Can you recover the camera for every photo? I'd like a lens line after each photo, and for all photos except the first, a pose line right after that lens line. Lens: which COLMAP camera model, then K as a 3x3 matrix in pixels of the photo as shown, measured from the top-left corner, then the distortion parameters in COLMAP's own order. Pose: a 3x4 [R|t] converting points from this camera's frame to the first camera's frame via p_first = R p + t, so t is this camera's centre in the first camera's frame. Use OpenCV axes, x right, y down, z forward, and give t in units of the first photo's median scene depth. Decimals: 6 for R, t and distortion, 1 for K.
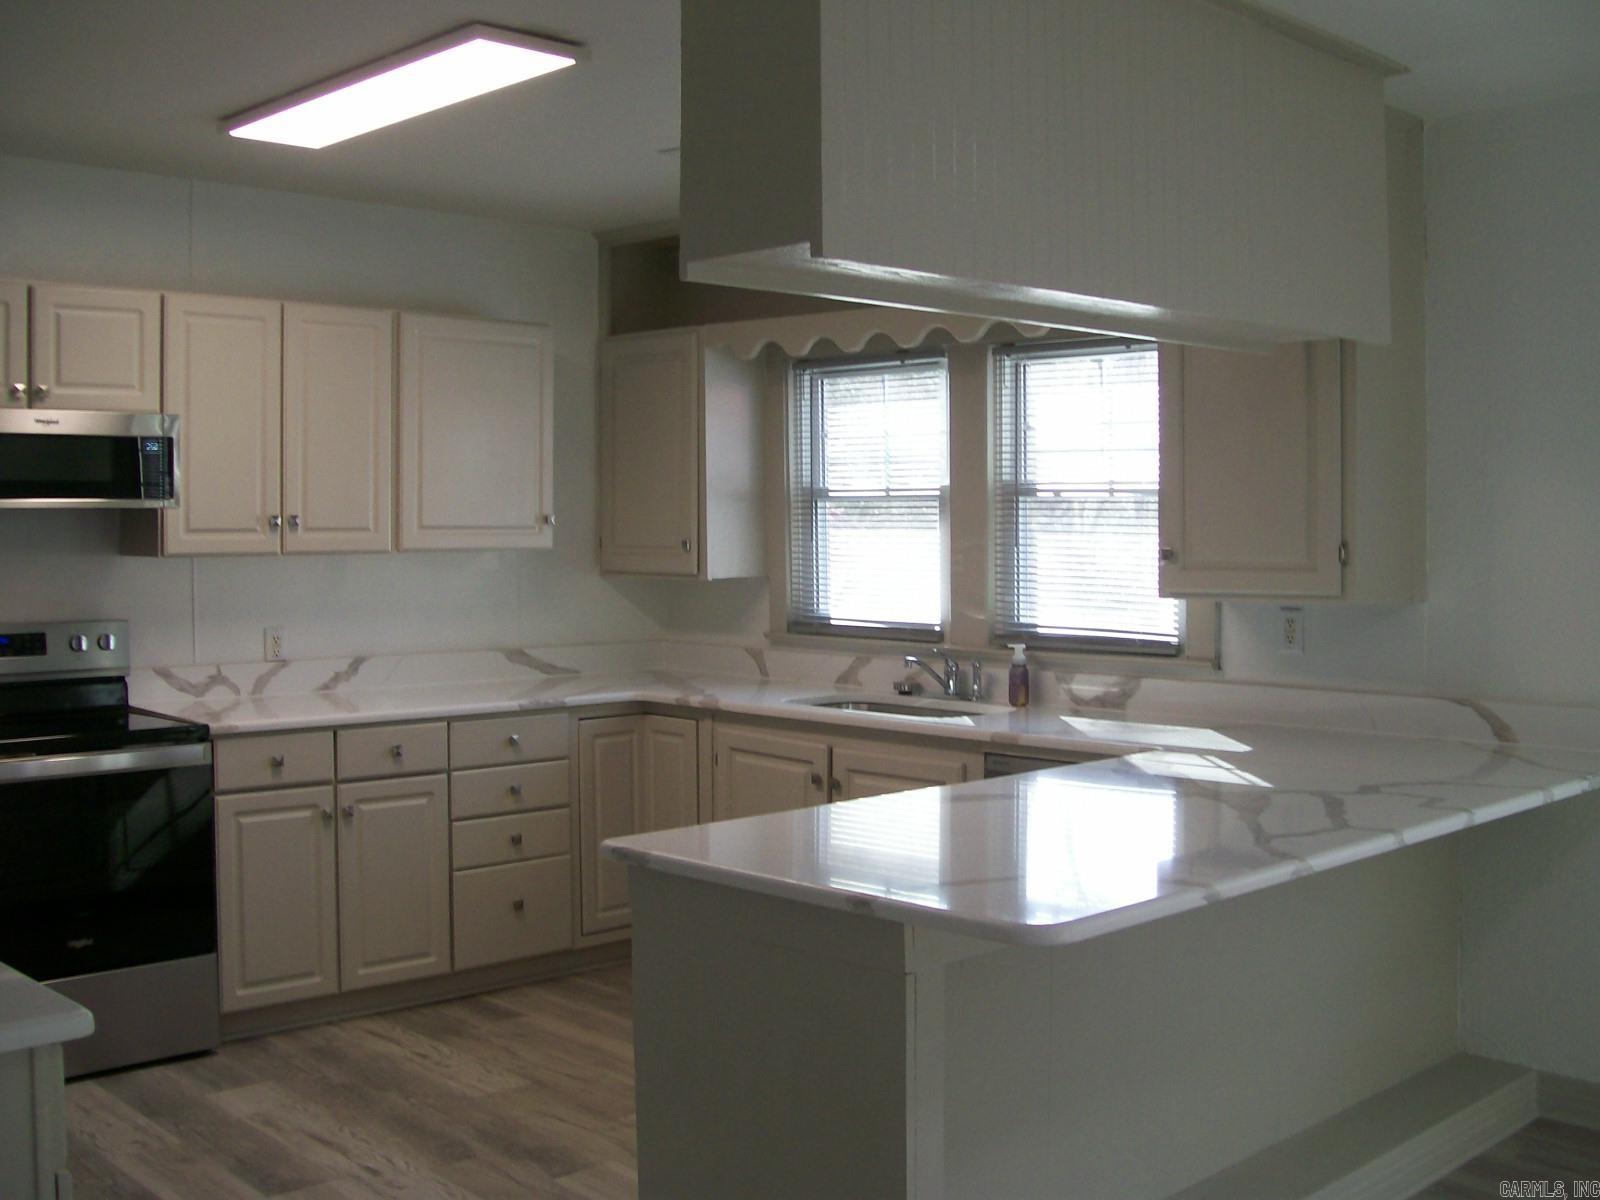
lens RADIAL K [[1757.3, 0, 819.8], [0, 1757.3, 594.5], [0, 0, 1]] dist [-0.187393, 0.157902]
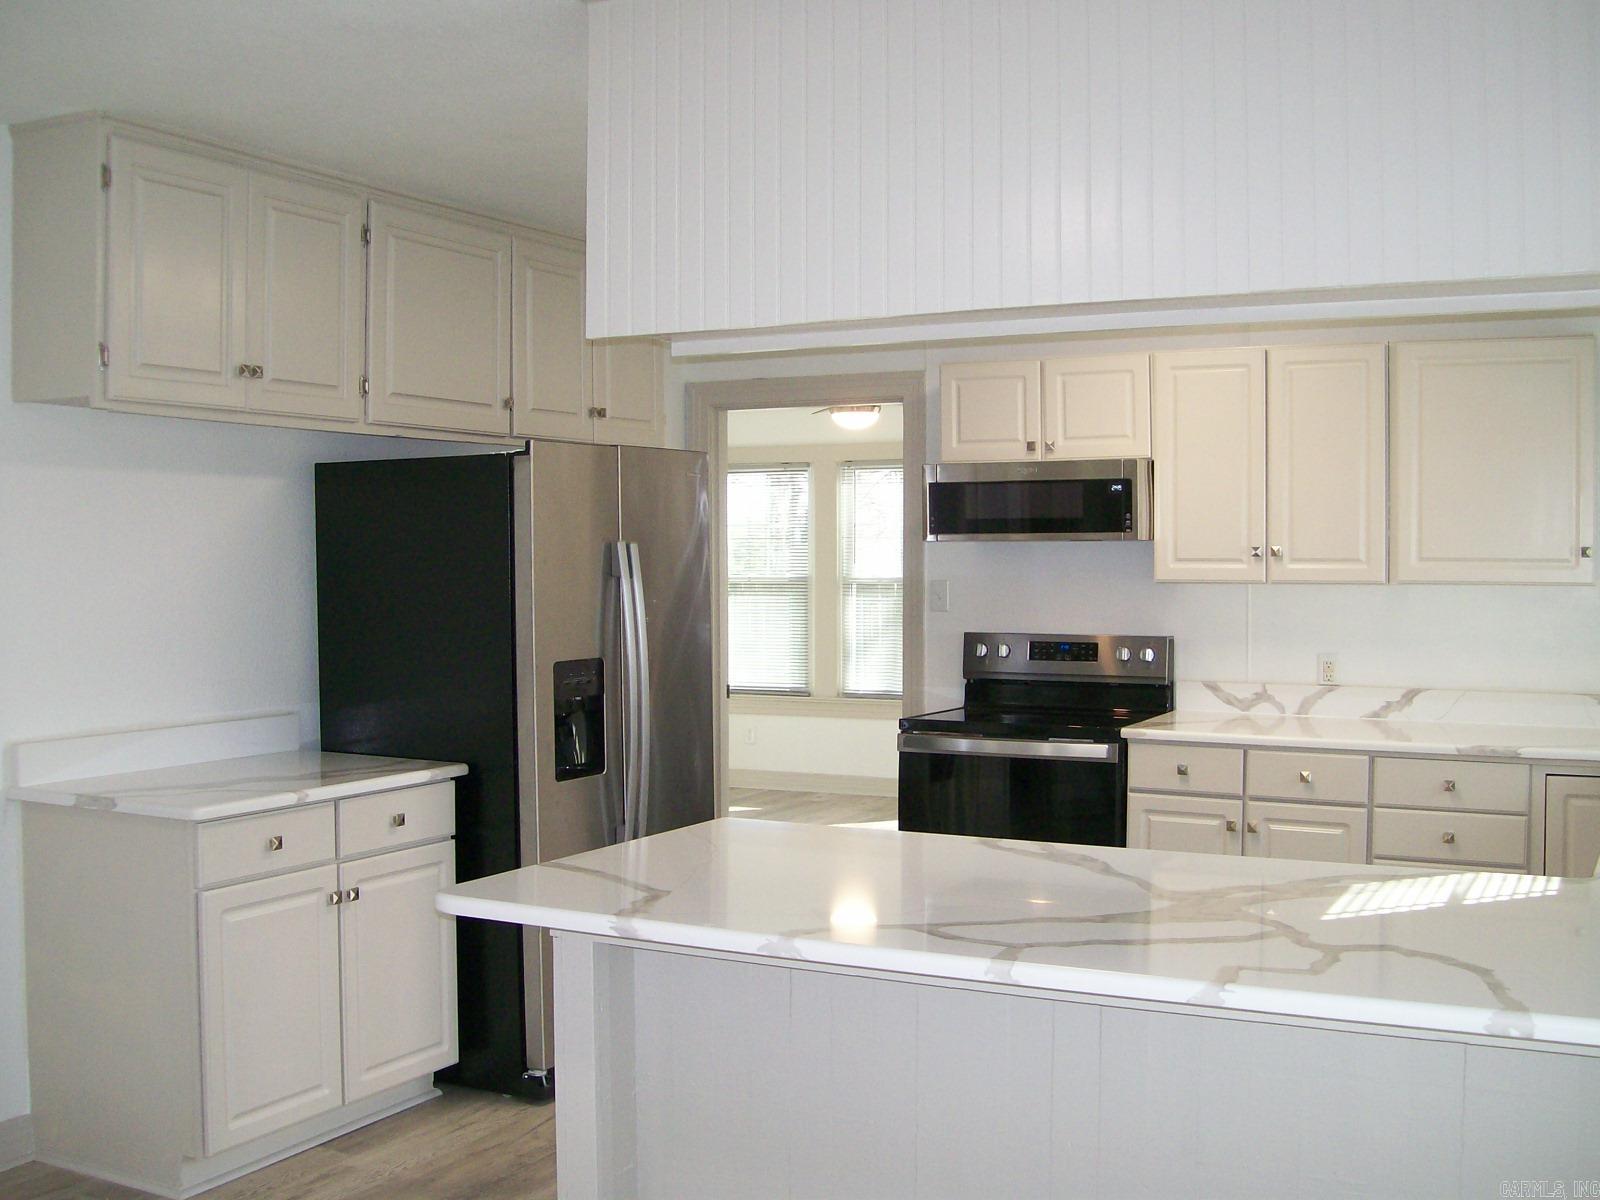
lens RADIAL K [[1757.3, 0, 819.8], [0, 1757.3, 594.5], [0, 0, 1]] dist [-0.187393, 0.157902]
pose [[0.315835, 0.024150, -0.948507, 0.623873], [-0.039533, 0.999143, 0.012276, -0.018409], [0.947990, 0.033620, 0.316519, 0.399986]]
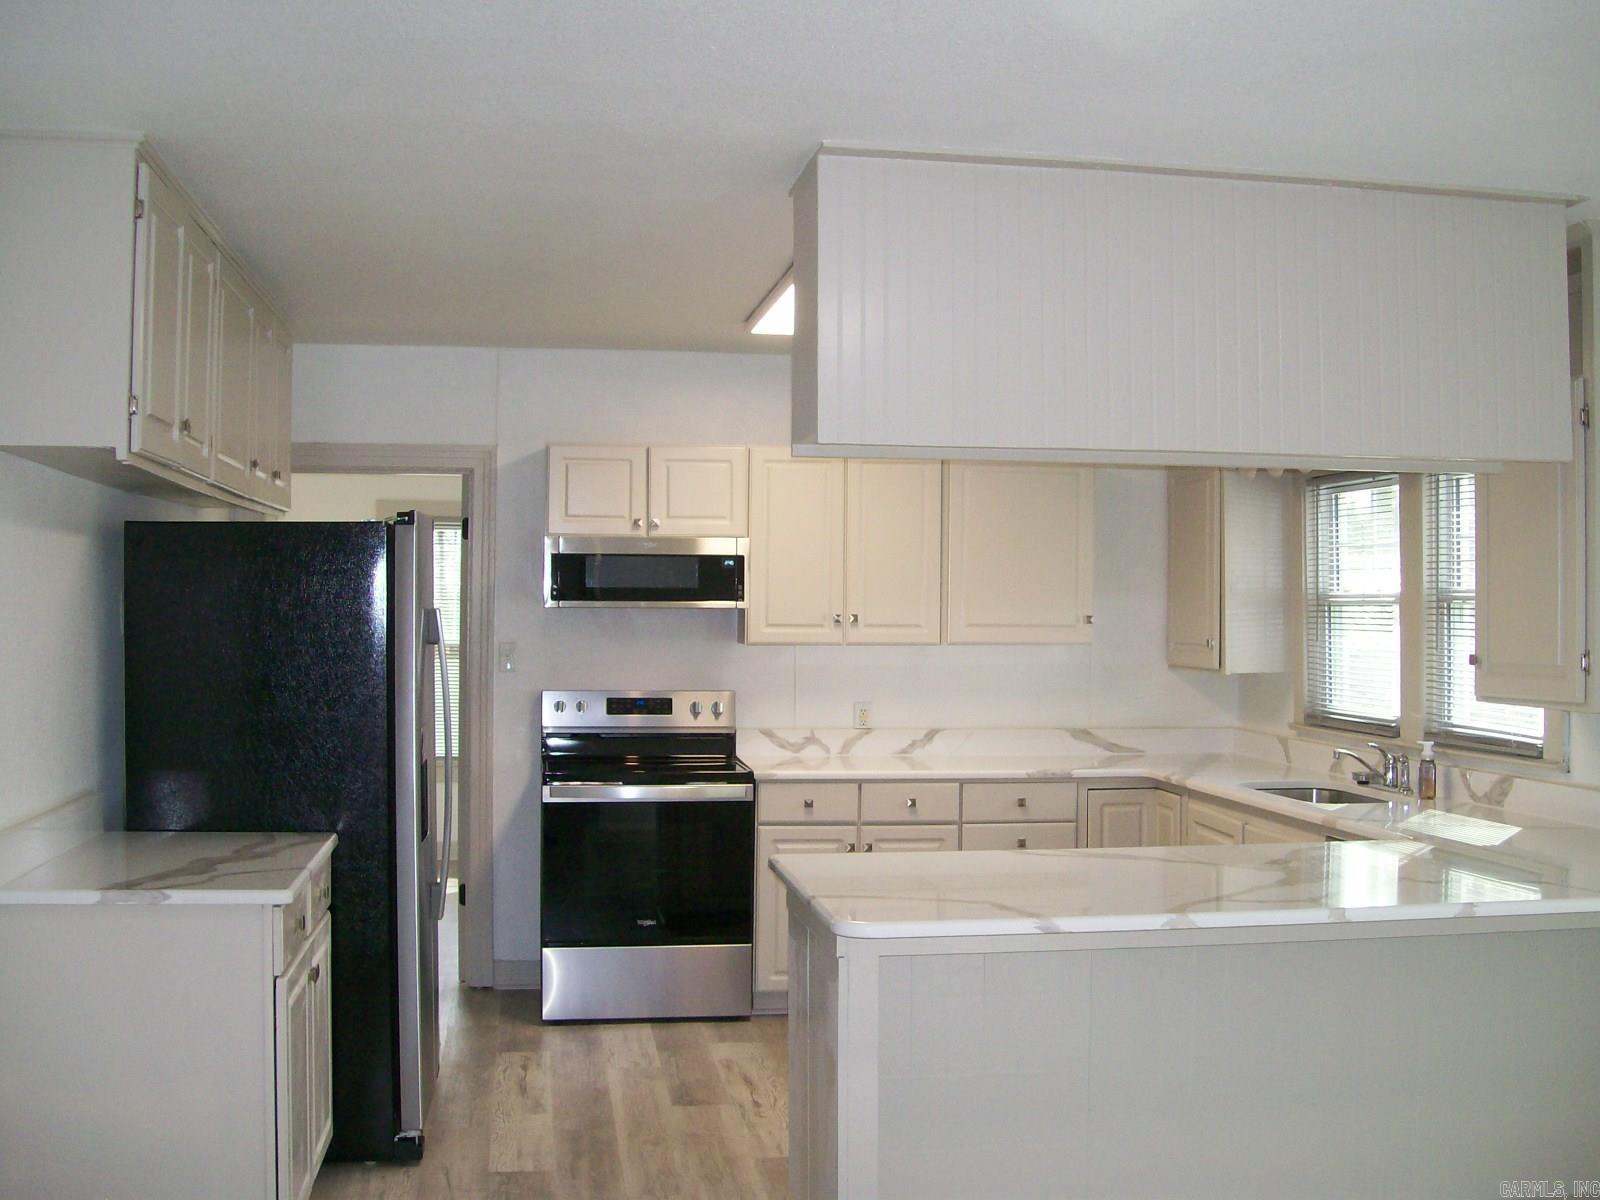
lens RADIAL K [[1757.3, 0, 819.8], [0, 1757.3, 594.5], [0, 0, 1]] dist [-0.187393, 0.157902]
pose [[0.820698, 0.003247, -0.571353, 0.421319], [-0.032626, 0.998619, -0.041189, -0.006098], [0.570429, 0.052445, 0.819670, -0.082398]]
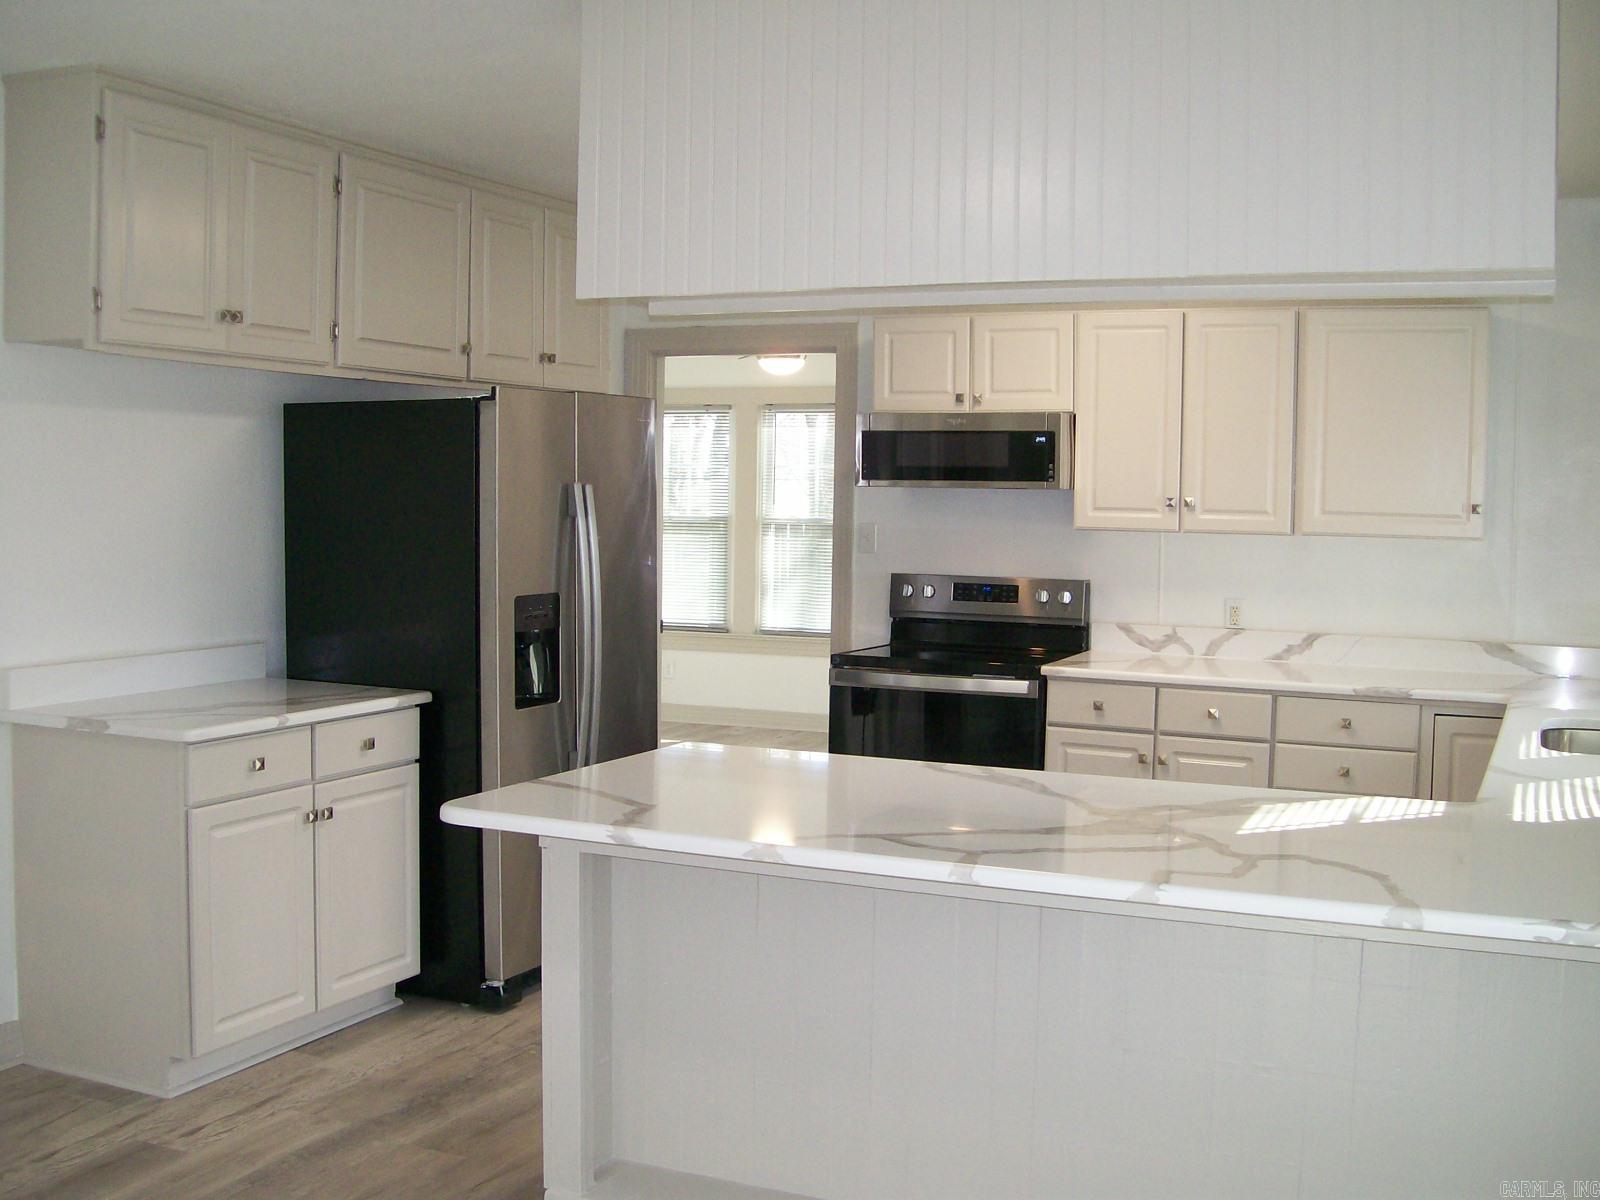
lens RADIAL K [[1757.3, 0, 819.8], [0, 1757.3, 594.5], [0, 0, 1]] dist [-0.187393, 0.157902]
pose [[0.370229, 0.062291, -0.926850, 0.671947], [-0.056208, 0.997423, 0.044582, -0.020013], [0.927239, 0.035591, 0.372776, 0.355026]]
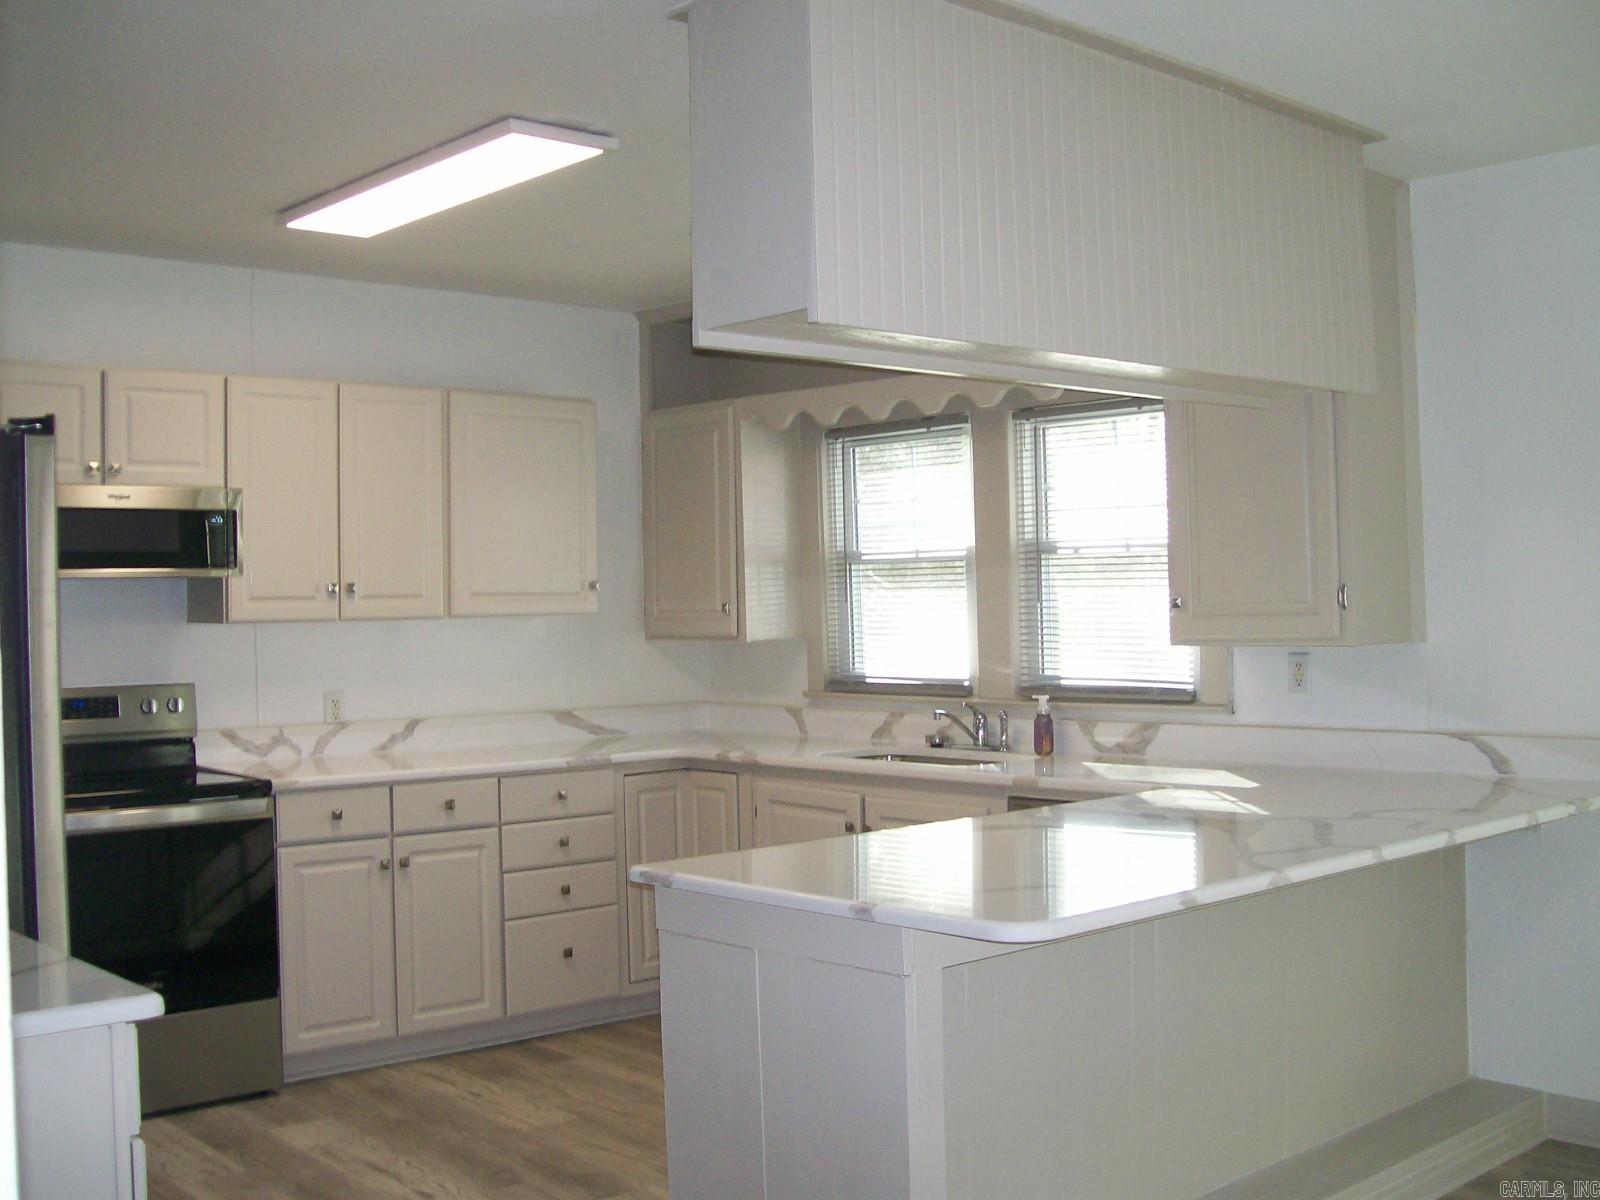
lens RADIAL K [[1757.3, 0, 819.8], [0, 1757.3, 594.5], [0, 0, 1]] dist [-0.187393, 0.157902]
pose [[0.999197, -0.018476, -0.035566, 0.019780], [0.016824, 0.998790, -0.046211, 0.014850], [0.036377, 0.045576, 0.998298, -0.047646]]
